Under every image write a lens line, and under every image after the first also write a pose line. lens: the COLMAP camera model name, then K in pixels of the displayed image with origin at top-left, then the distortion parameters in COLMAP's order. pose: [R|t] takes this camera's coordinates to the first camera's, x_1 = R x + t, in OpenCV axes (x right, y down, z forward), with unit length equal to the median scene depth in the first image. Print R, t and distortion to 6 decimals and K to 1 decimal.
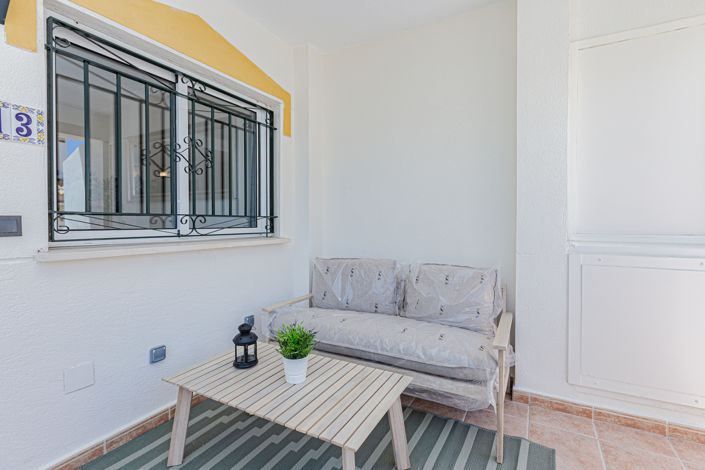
lens RADIAL K [[311.0, 0, 349.9], [0, 311.0, 232.4], [0, 0, 1]] dist [-0.000973, -0.000322]
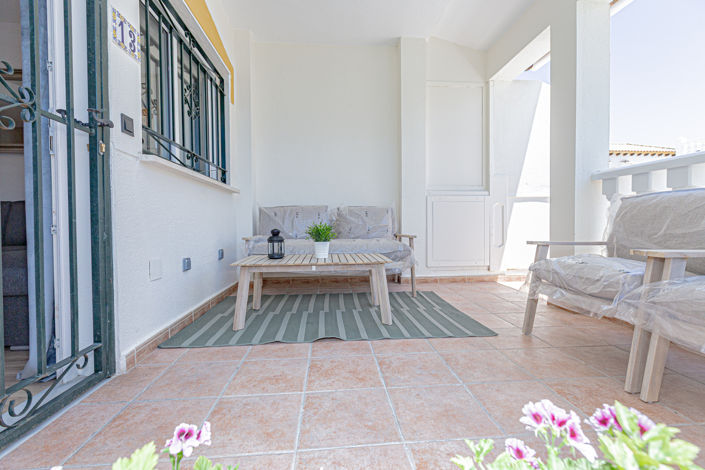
lens RADIAL K [[311.0, 0, 349.9], [0, 311.0, 232.4], [0, 0, 1]] dist [-0.000973, -0.000322]
pose [[0.851299, -0.027545, 0.523957, -0.789773], [0.023287, 0.999621, 0.014715, 0.294287], [-0.524163, -0.000325, 0.851618, -0.400707]]
